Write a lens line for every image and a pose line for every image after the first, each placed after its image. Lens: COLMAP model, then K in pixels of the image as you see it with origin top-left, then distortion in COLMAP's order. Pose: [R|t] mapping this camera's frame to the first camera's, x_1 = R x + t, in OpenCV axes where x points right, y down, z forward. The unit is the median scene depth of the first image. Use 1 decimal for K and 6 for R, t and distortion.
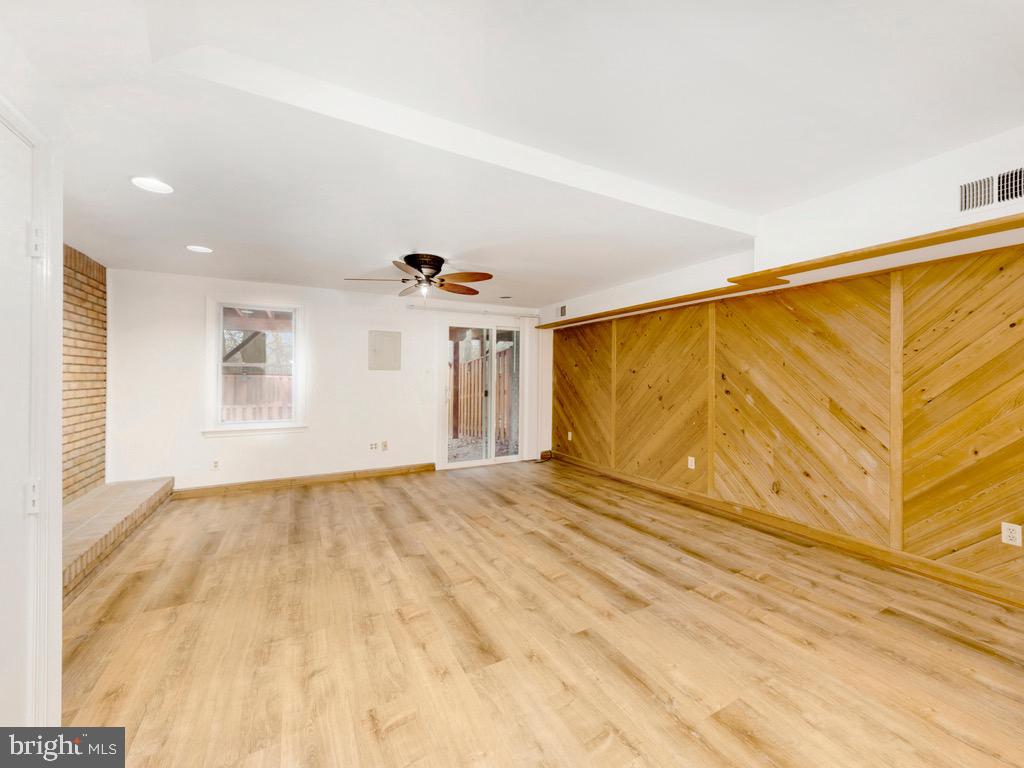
lens RADIAL K [[407.7, 0, 511.4], [0, 407.7, 380.5], [0, 0, 1]] dist [0.001455, -0.000135]
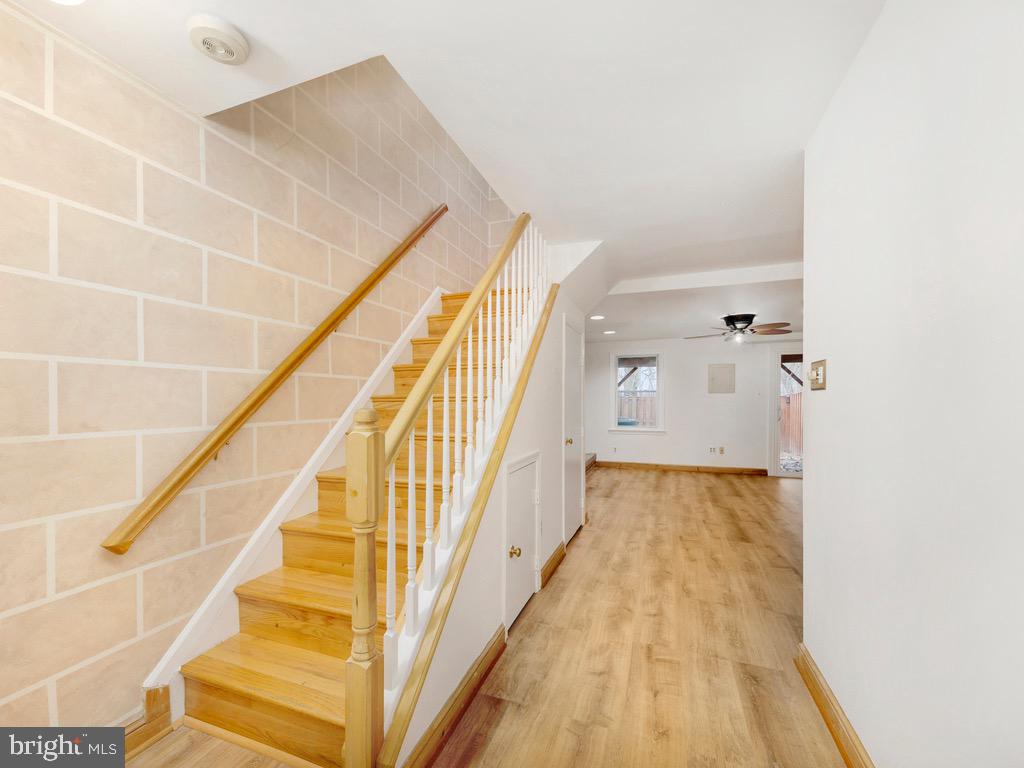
lens RADIAL K [[407.7, 0, 514.7], [0, 407.7, 394.6], [0, 0, 1]] dist [0.001455, -0.000135]
pose [[0.665419, -0.011595, -0.746380, 0.328952], [-0.001449, 0.999857, -0.016824, 0.003521], [0.746468, 0.012276, 0.665308, -0.545343]]
